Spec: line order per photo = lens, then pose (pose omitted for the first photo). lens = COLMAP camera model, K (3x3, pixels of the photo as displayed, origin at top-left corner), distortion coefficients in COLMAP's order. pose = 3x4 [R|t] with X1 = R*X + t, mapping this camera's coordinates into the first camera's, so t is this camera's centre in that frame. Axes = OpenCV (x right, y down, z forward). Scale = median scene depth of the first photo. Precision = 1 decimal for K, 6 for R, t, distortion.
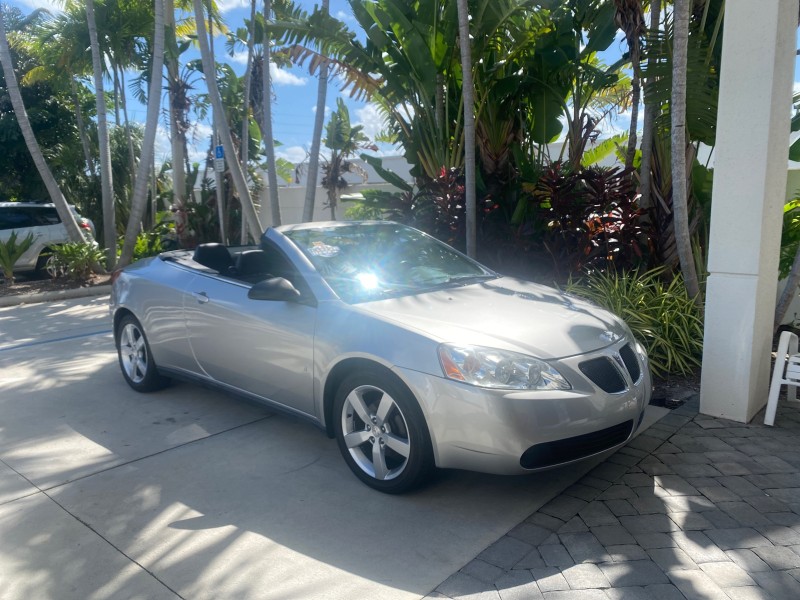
lens RADIAL K [[612.9, 0, 399.8], [0, 612.9, 296.2], [0, 0, 1]] dist [0.066666, -0.049050]
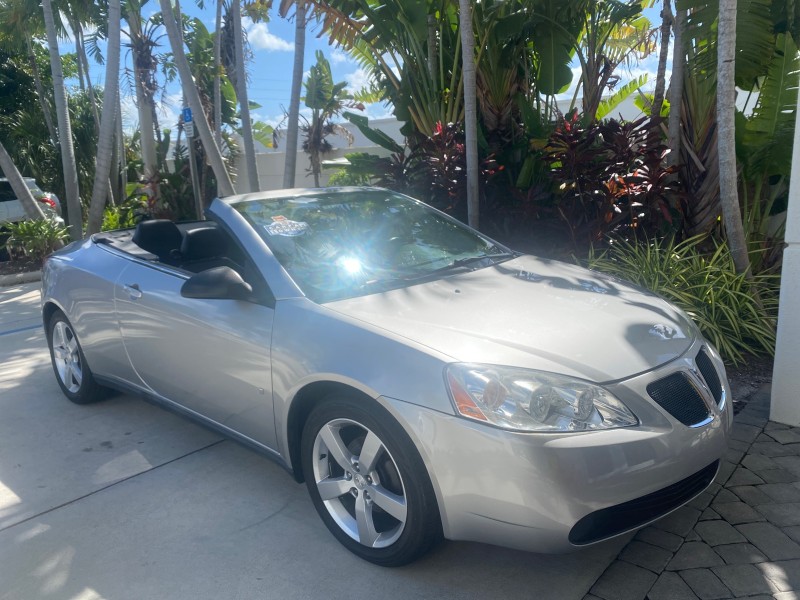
lens RADIAL K [[641.1, 0, 400.0], [0, 641.1, 300.0], [0, 0, 1]] dist [0.032925, 0.003196]
pose [[0.999646, -0.025121, 0.008803, 0.002952], [0.024639, 0.998388, 0.051122, -0.011161], [-0.010073, -0.050887, 0.998654, 0.100983]]
